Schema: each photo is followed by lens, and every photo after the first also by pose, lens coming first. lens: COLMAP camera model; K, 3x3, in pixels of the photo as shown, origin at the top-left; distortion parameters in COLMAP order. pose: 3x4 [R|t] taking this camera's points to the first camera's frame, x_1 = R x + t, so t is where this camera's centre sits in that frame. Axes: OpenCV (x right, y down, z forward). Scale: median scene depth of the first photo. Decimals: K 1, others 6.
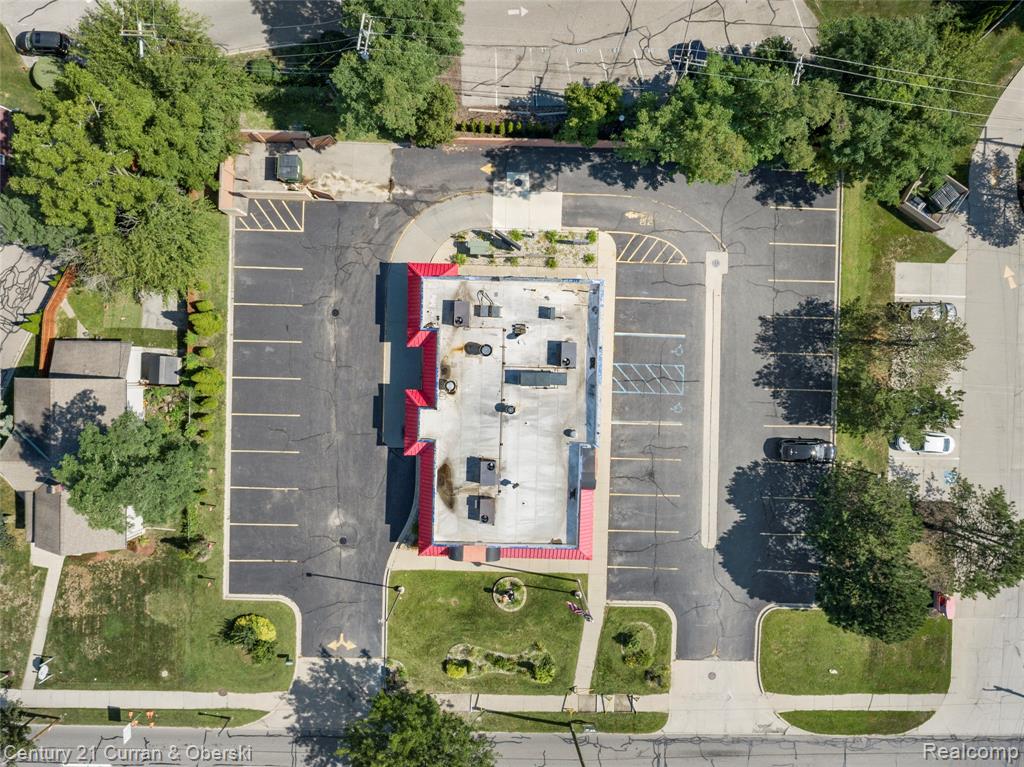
lens RADIAL K [[780.6, 0, 512.0], [0, 780.6, 383.5], [0, 0, 1]] dist [-0.010441, 0.000426]
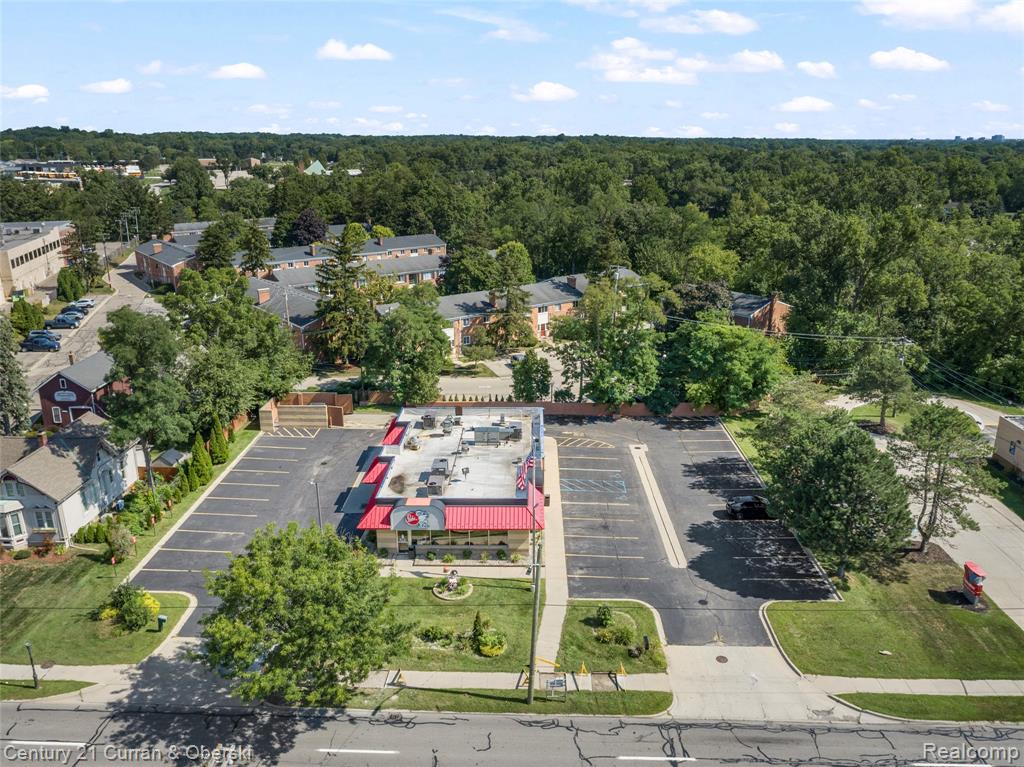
lens RADIAL K [[780.6, 0, 512.0], [0, 780.6, 383.5], [0, 0, 1]] dist [-0.010441, 0.000426]
pose [[0.999898, -0.013729, -0.003924, 0.066957], [0.000047, 0.277936, -0.960600, 1.012875], [0.014278, 0.960502, 0.277908, 0.550530]]
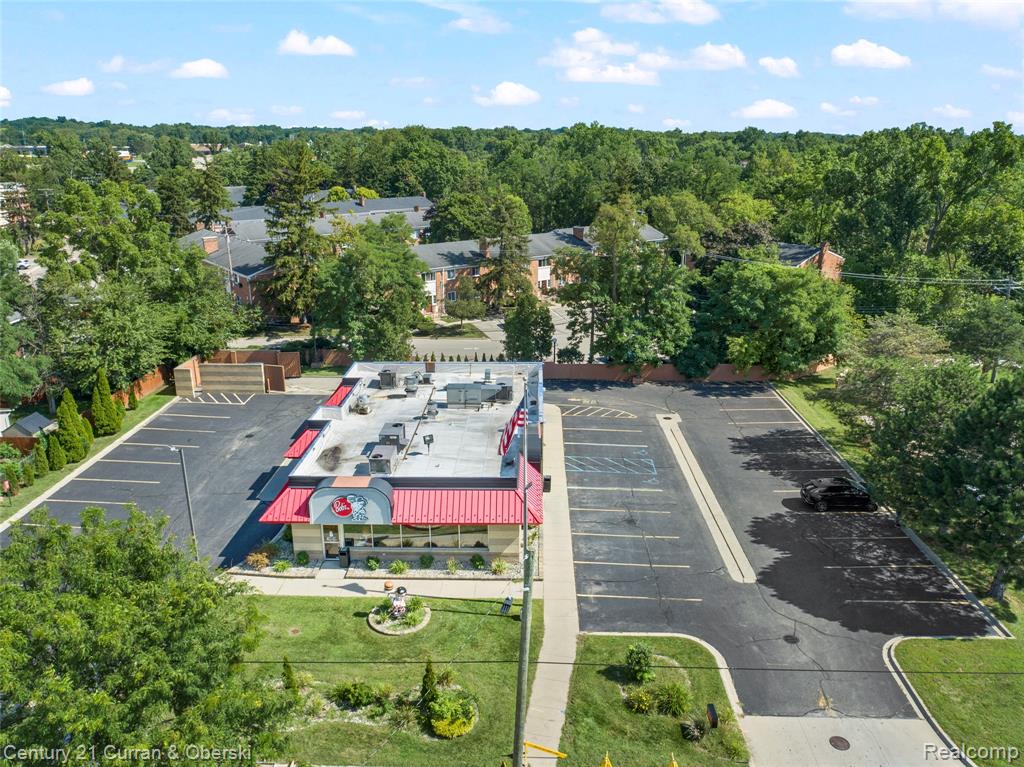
lens RADIAL K [[780.6, 0, 512.0], [0, 780.6, 383.5], [0, 0, 1]] dist [-0.010441, 0.000426]
pose [[0.999905, -0.011330, -0.007896, 0.081068], [-0.004390, 0.281337, -0.959599, 0.740760], [0.013094, 0.959542, 0.281260, 0.689797]]
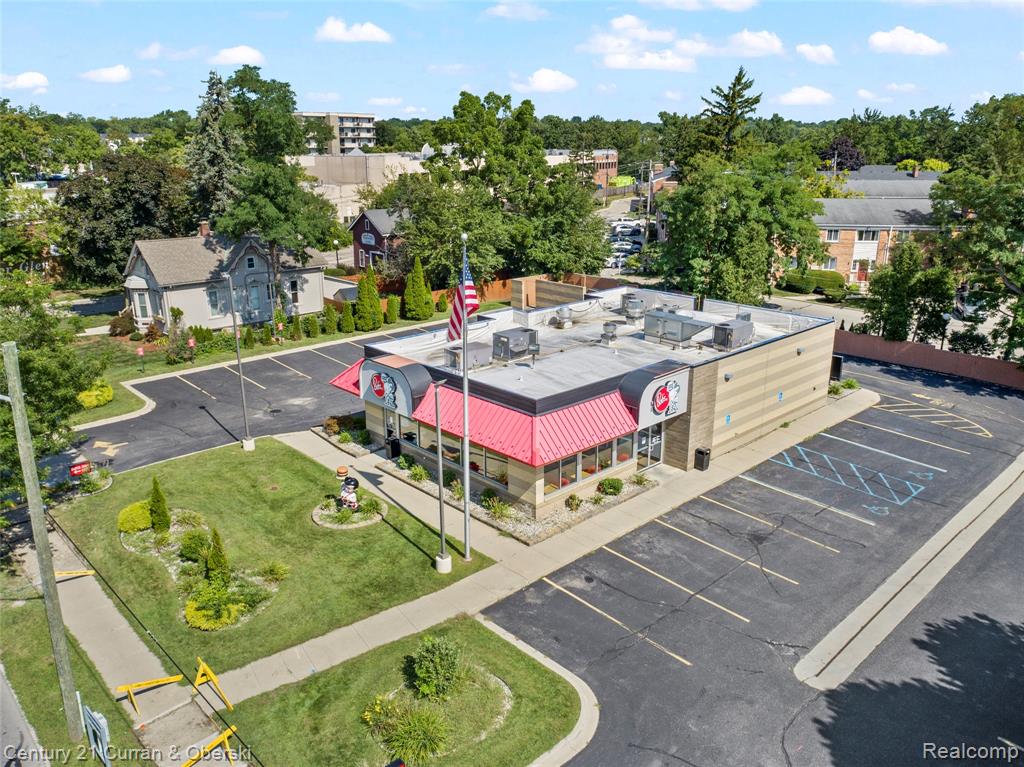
lens RADIAL K [[780.6, 0, 512.0], [0, 780.6, 383.5], [0, 0, 1]] dist [-0.010441, 0.000426]
pose [[0.701048, 0.199439, -0.684657, 0.364487], [-0.713105, 0.191182, -0.674486, 0.496123], [-0.003625, 0.961079, 0.276249, 0.794857]]
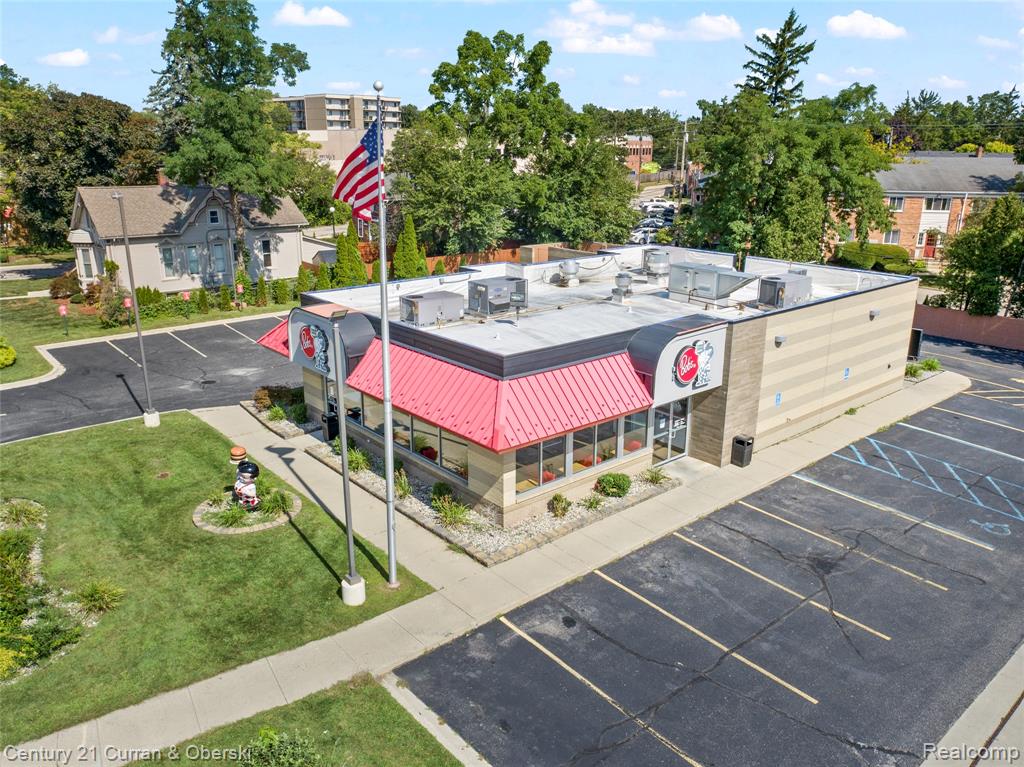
lens RADIAL K [[780.6, 0, 512.0], [0, 780.6, 383.5], [0, 0, 1]] dist [-0.010441, 0.000426]
pose [[0.667959, 0.213462, -0.712927, 0.297541], [-0.744097, 0.175766, -0.644536, 0.389082], [-0.012276, 0.961010, 0.276241, 0.850436]]
